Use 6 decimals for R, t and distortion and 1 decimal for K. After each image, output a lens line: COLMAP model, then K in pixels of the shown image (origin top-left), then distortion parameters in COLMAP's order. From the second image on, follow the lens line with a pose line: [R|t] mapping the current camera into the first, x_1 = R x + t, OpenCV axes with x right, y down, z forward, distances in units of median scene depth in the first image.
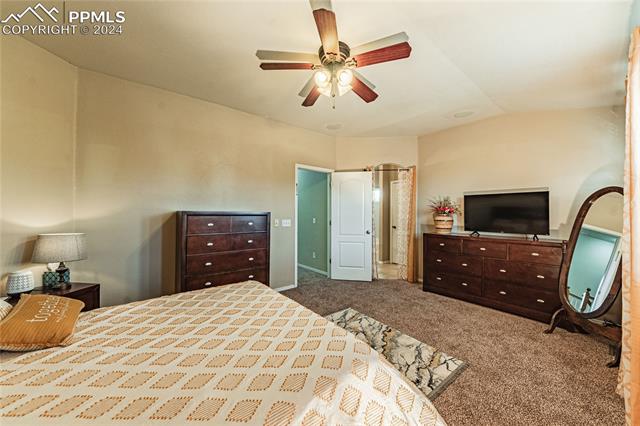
lens RADIAL K [[228.4, 0, 322.6], [0, 228.4, 211.1], [0, 0, 1]] dist [-0.000031, -0.000029]
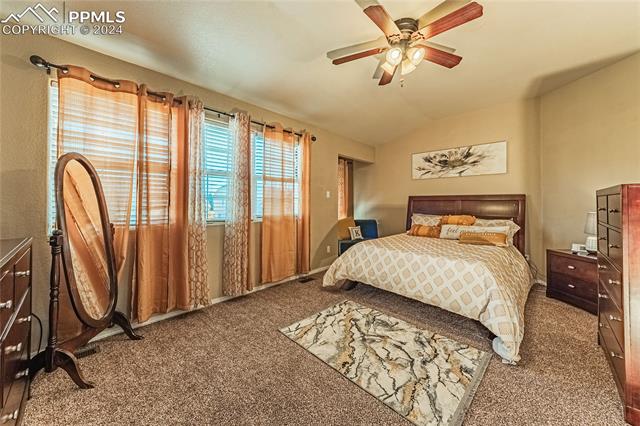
lens RADIAL K [[241.0, 0, 318.4], [0, 241.0, 199.8], [0, 0, 1]] dist [0.000798, 0.000003]
pose [[-0.991173, -0.011700, -0.132058, 0.476311], [-0.009207, 0.999768, -0.019472, 0.052233], [0.132255, -0.018084, -0.991051, 1.729046]]
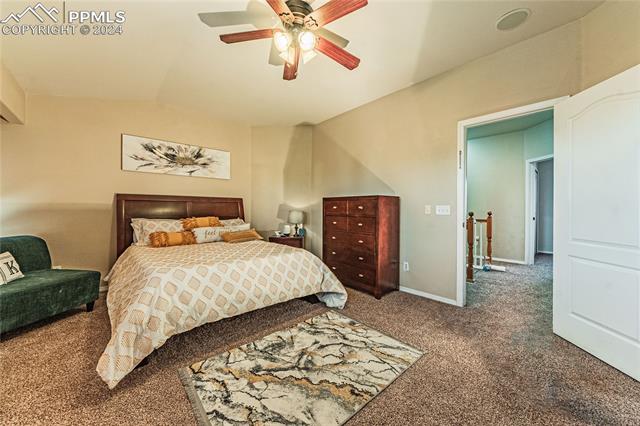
lens RADIAL K [[228.4, 0, 322.6], [0, 228.4, 211.1], [0, 0, 1]] dist [-0.000031, -0.000029]
pose [[0.082647, 0.001027, -0.996578, 0.848749], [0.008485, 0.999962, 0.001734, 0.080321], [0.996543, -0.008599, 0.082635, 0.889746]]
